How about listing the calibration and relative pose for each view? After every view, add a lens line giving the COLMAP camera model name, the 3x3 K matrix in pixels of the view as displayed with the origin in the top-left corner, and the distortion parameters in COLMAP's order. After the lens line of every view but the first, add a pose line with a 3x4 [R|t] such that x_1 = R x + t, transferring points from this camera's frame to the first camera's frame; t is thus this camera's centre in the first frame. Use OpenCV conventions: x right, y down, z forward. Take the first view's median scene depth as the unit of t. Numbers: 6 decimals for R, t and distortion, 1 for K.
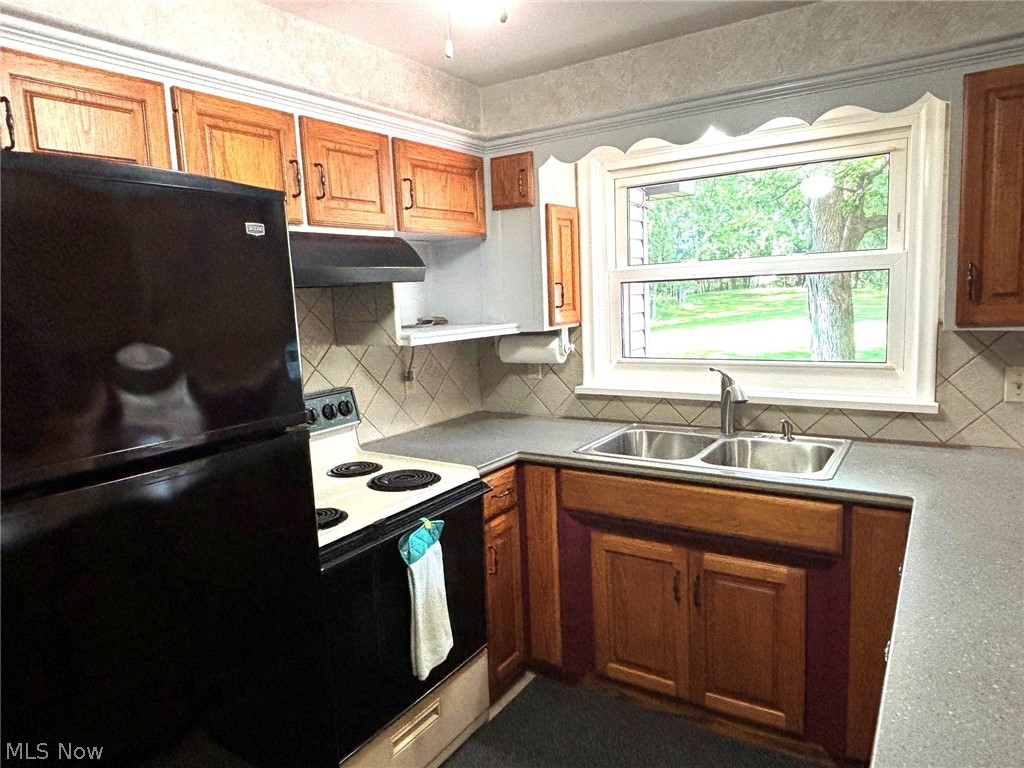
lens RADIAL K [[652.9, 0, 508.6], [0, 652.9, 384.4], [0, 0, 1]] dist [0.006822, -0.024640]
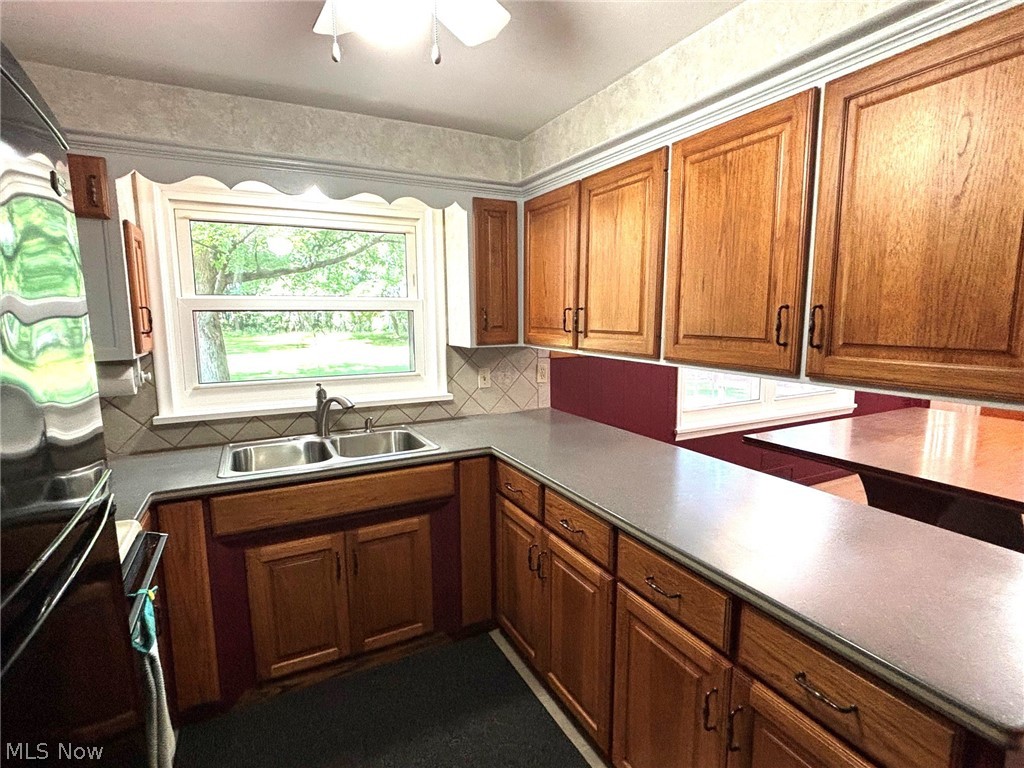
lens RADIAL K [[509.4, 0, 511.5], [0, 509.4, 387.6], [0, 0, 1]] dist [-0.001008, -0.000709]
pose [[0.486785, -0.084115, 0.869462, -0.354526], [0.106798, 0.993617, 0.036334, -0.014316], [-0.866968, 0.075170, 0.492661, 0.226293]]
